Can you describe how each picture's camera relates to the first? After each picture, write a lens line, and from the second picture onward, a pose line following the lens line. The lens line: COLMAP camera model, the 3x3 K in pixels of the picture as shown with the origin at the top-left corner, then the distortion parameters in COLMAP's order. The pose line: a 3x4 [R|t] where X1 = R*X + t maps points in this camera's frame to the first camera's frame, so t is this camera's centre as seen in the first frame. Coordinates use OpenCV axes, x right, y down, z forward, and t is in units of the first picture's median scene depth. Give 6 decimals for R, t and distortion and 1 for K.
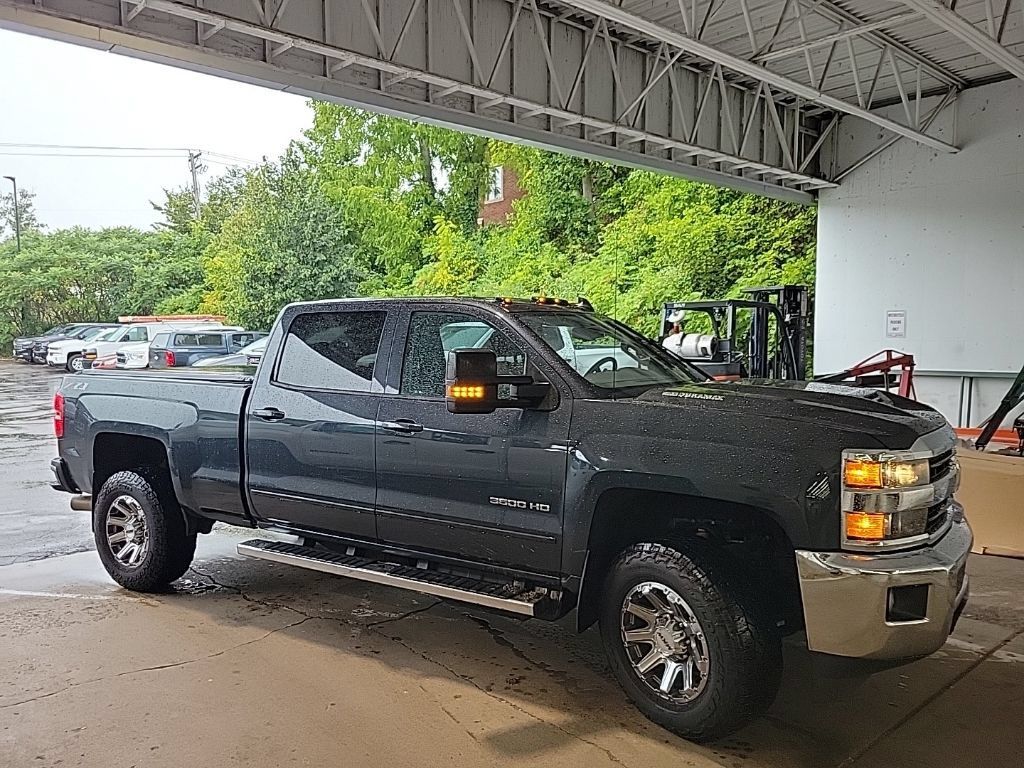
lens RADIAL K [[774.5, 0, 503.2], [0, 774.5, 380.3], [0, 0, 1]] dist [0.050123, -0.029725]
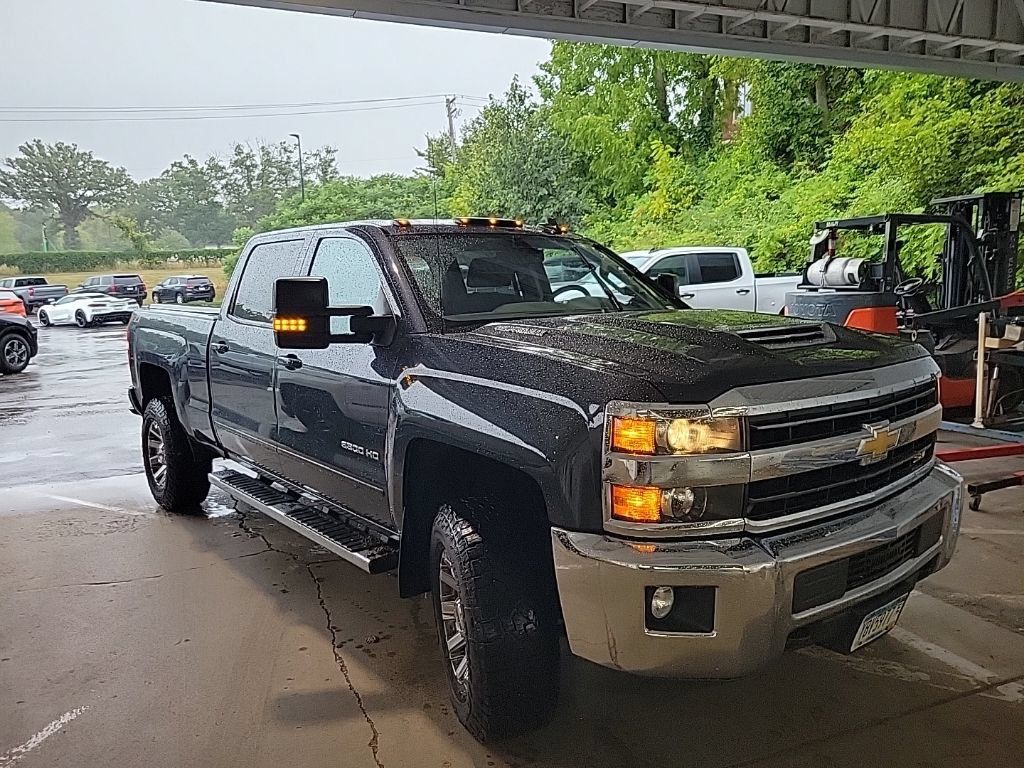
lens RADIAL K [[774.5, 0, 521.6], [0, 774.5, 376.1], [0, 0, 1]] dist [0.050123, -0.029725]
pose [[0.947638, 0.022870, -0.318528, 0.084589], [0.001925, 0.997005, 0.077311, 0.000848], [0.319342, -0.073876, 0.944755, 0.037965]]
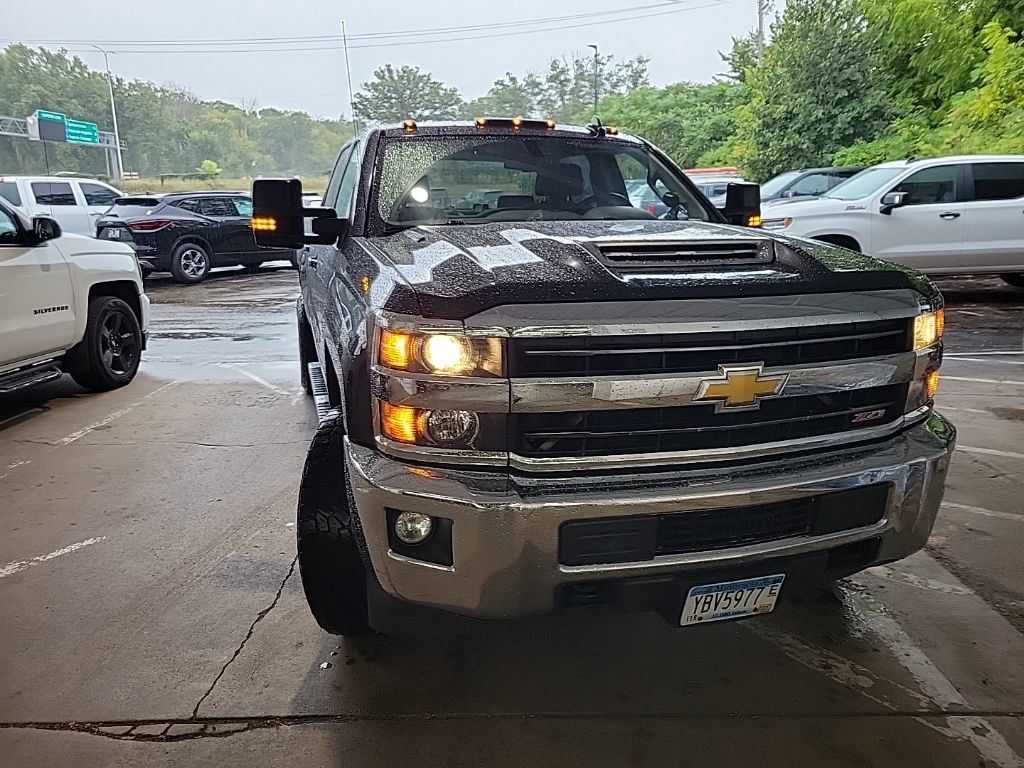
lens RADIAL K [[774.5, 0, 518.4], [0, 774.5, 379.5], [0, 0, 1]] dist [0.050123, -0.029725]
pose [[0.754199, 0.147293, -0.639914, 0.140890], [-0.030655, 0.981353, 0.189754, 0.001812], [0.655931, -0.123496, 0.744650, 0.078829]]
